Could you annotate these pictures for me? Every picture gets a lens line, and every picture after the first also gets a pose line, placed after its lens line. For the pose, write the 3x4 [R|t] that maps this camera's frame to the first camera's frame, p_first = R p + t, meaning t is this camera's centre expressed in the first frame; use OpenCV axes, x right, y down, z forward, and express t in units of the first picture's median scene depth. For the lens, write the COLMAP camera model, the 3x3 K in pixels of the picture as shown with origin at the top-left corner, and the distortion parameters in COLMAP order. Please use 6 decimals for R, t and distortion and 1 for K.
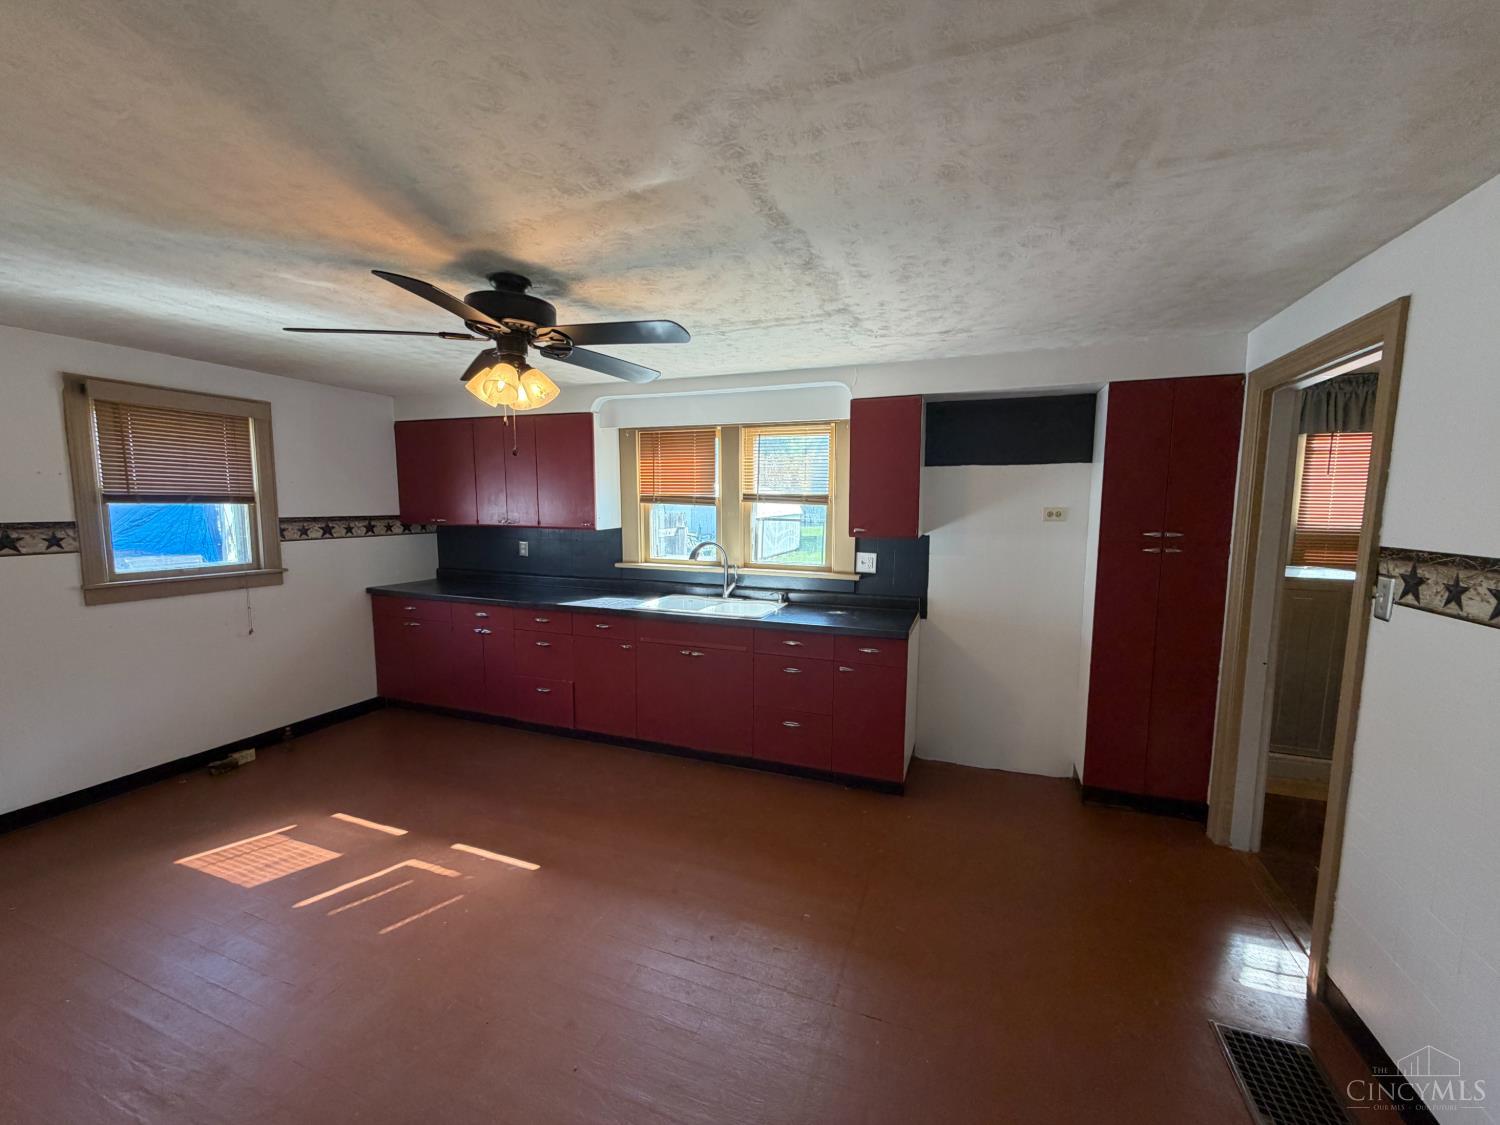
lens RADIAL K [[597.5, 0, 750.0], [0, 597.5, 562.5], [0, 0, 1]] dist [0.000551, 0.000021]
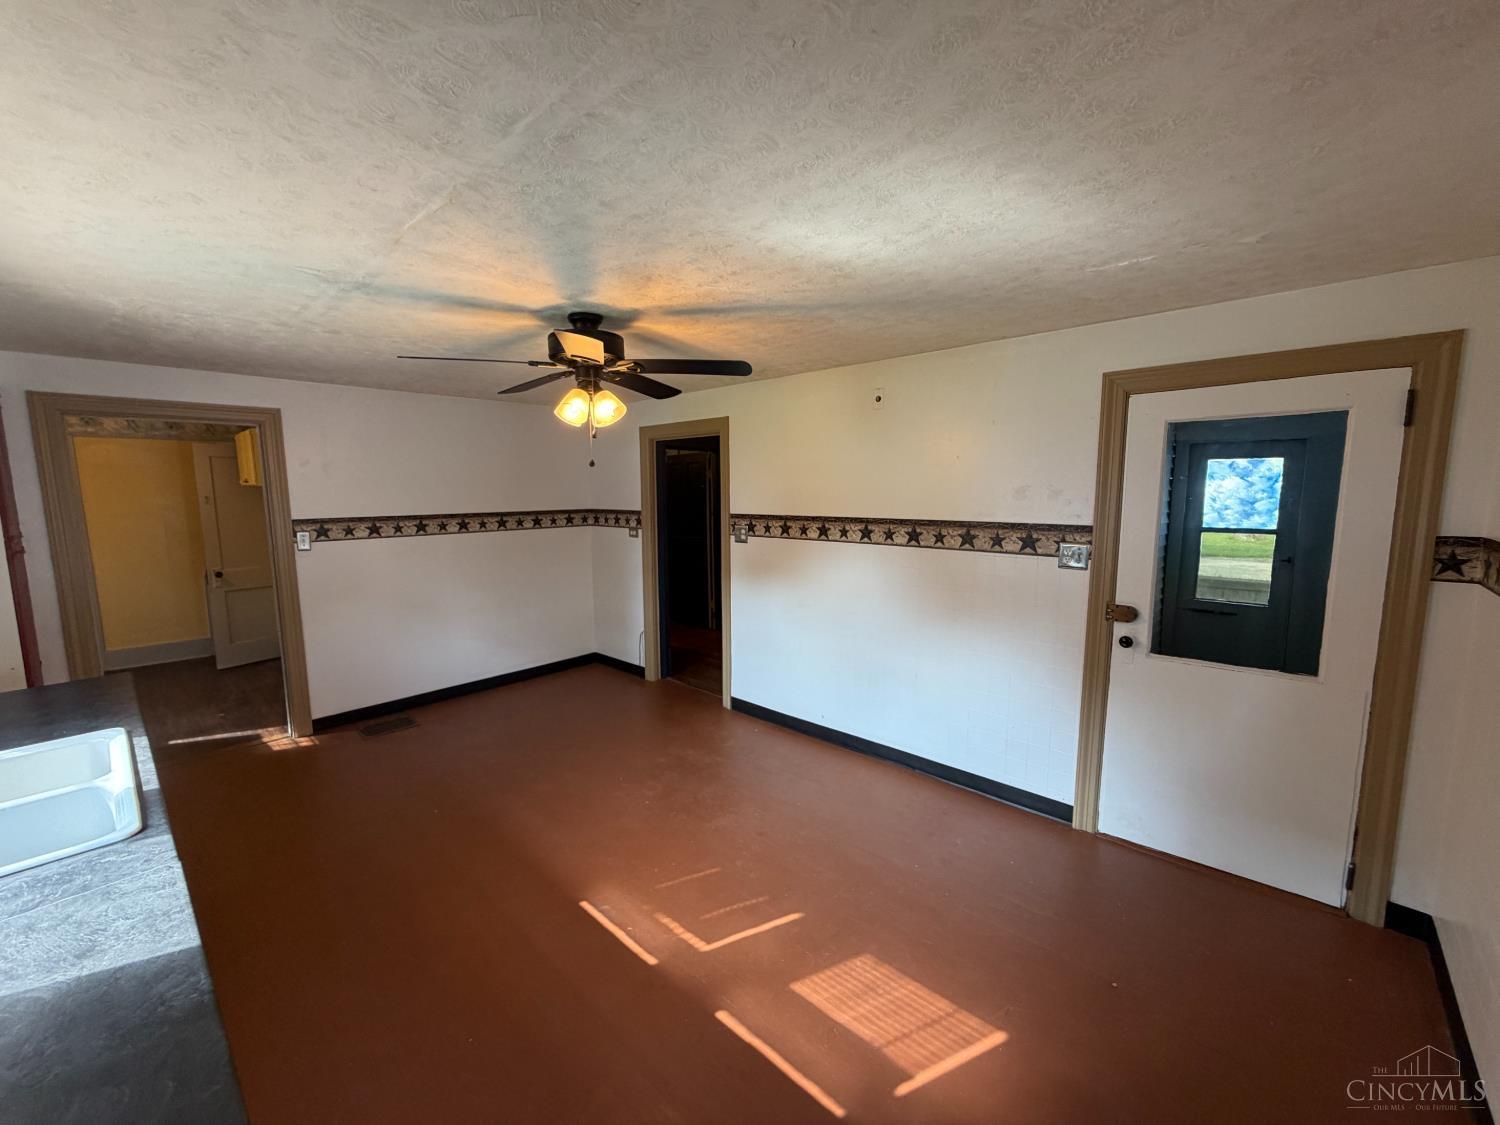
lens RADIAL K [[602.3, 0, 748.8], [0, 602.3, 571.3], [0, 0, 1]] dist [-0.000255, 0.000067]
pose [[-0.925604, -0.048624, 0.375358, -0.632420], [0.044264, 0.971002, 0.234936, -0.134056], [-0.375897, 0.234073, -0.896611, 1.111283]]
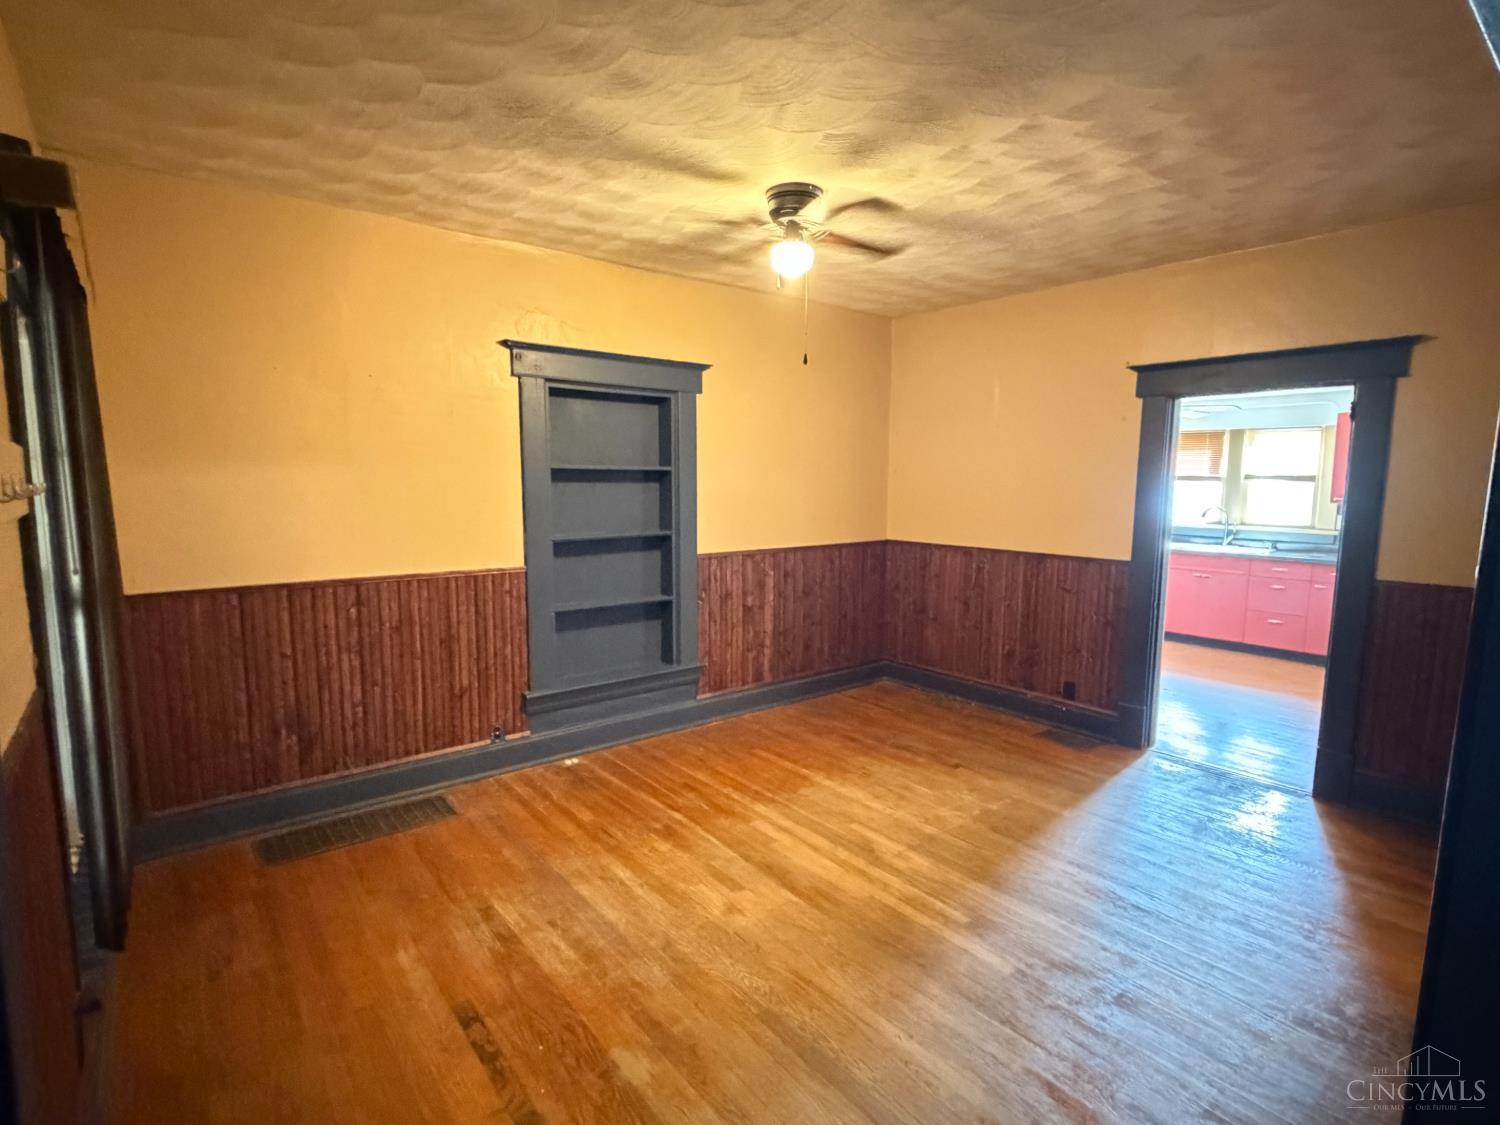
lens RADIAL K [[754.5, 0, 751.8], [0, 754.5, 566.3], [0, 0, 1]] dist [0.001475, 0.000388]
pose [[0.860650, 0.060893, -0.505543, -0.105148], [-0.057053, 0.998104, 0.023094, 0.141112], [0.505990, 0.008967, 0.862492, -1.254797]]
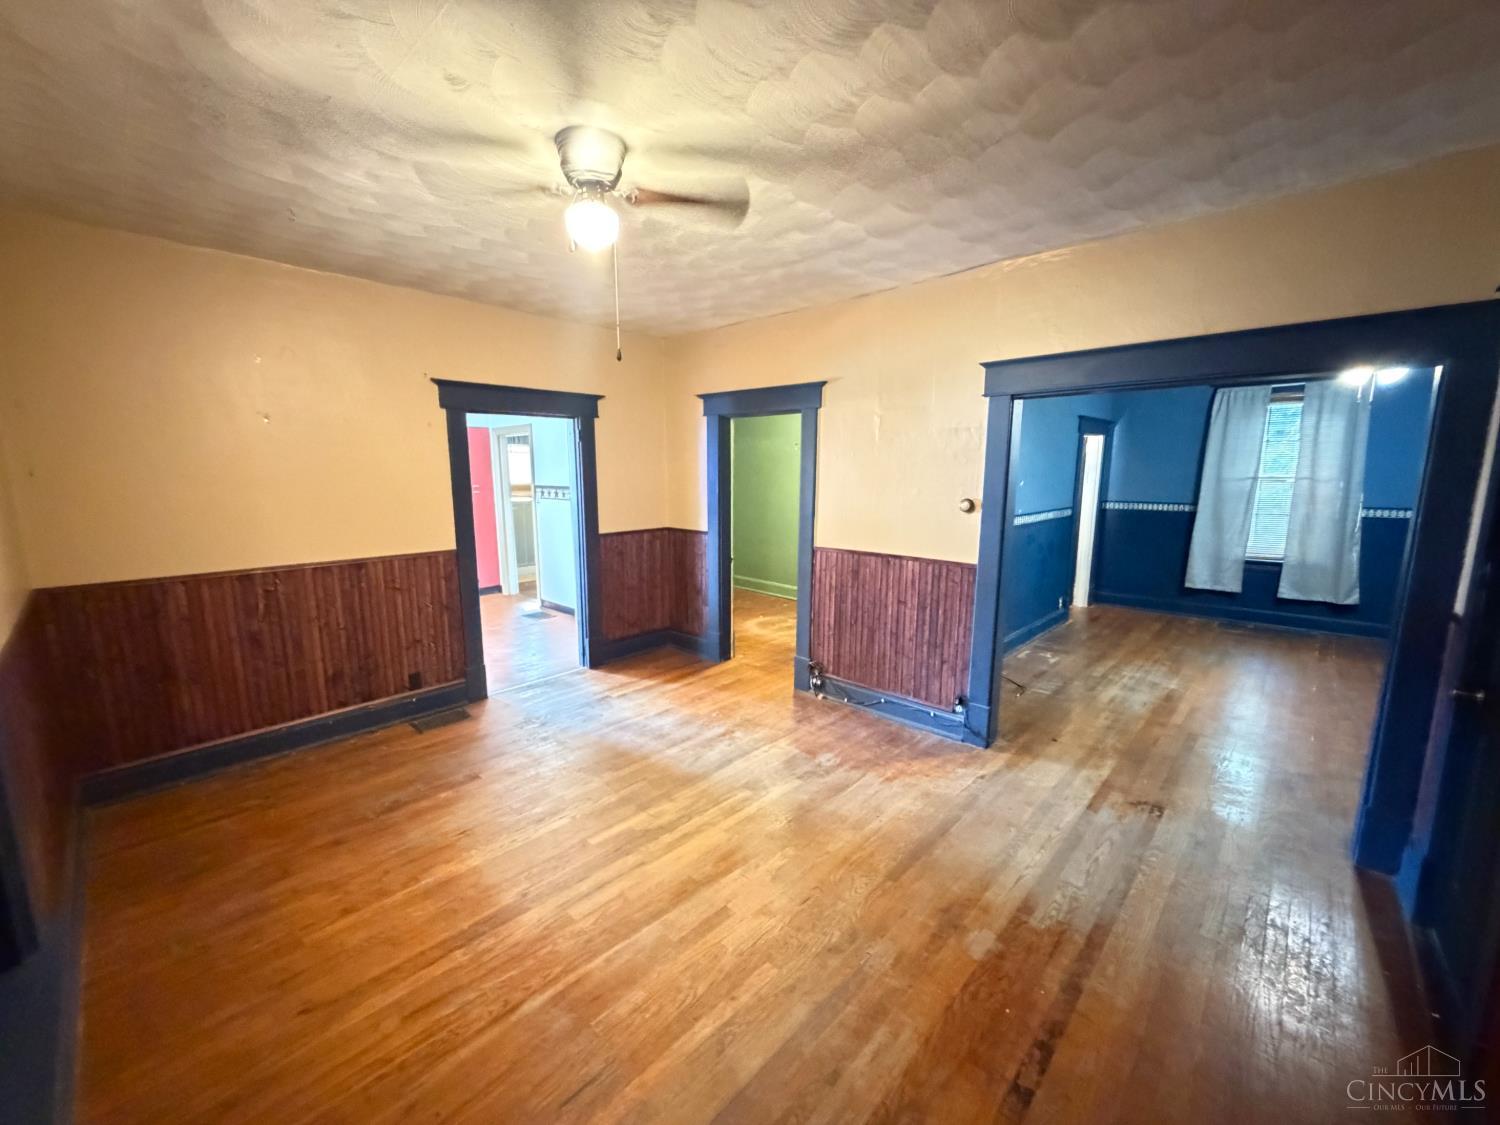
lens RADIAL K [[597.5, 0, 750.0], [0, 597.5, 562.5], [0, 0, 1]] dist [0.000551, 0.000021]
pose [[0.381368, -0.148826, 0.912365, -0.997427], [0.102116, 0.987698, 0.118430, 0.074627], [-0.918766, 0.048002, 0.391874, -0.853186]]
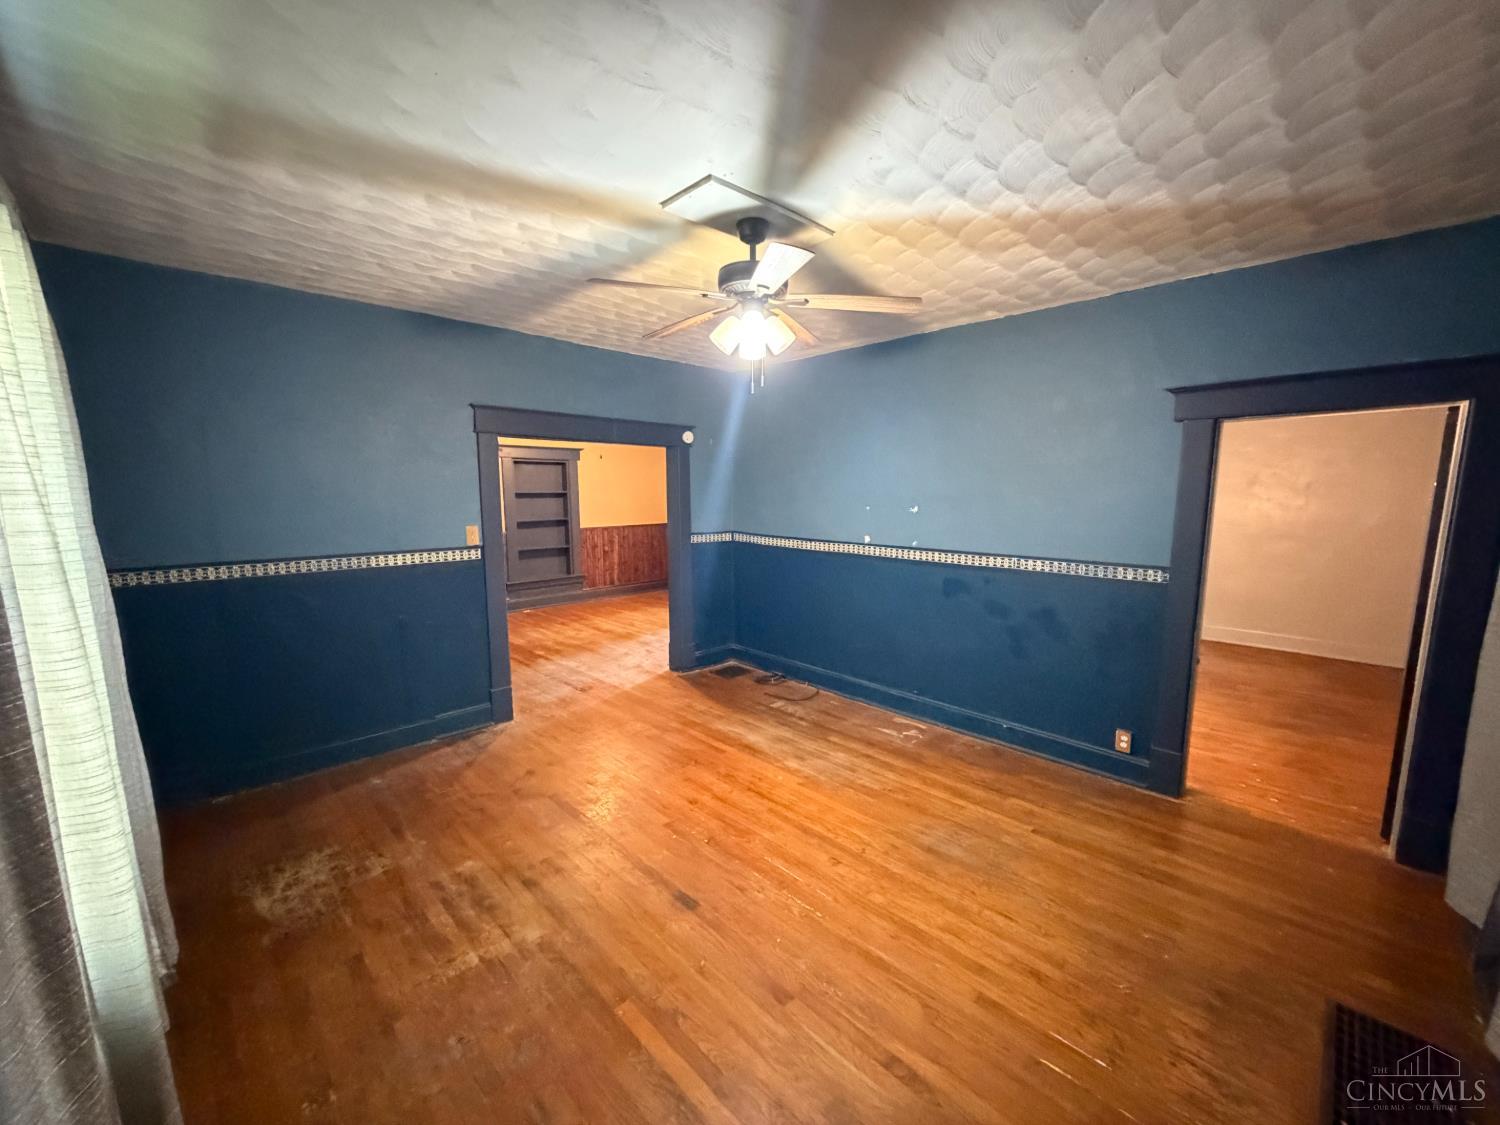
lens RADIAL K [[600.3, 0, 750.6], [0, 600.3, 565.9], [0, 0, 1]] dist [0.000012, 0.000087]
pose [[0.909063, 0.045499, -0.414168, 0.789159], [-0.037058, 0.998910, 0.028397, 0.213598], [0.415008, -0.010467, 0.909758, -2.105183]]
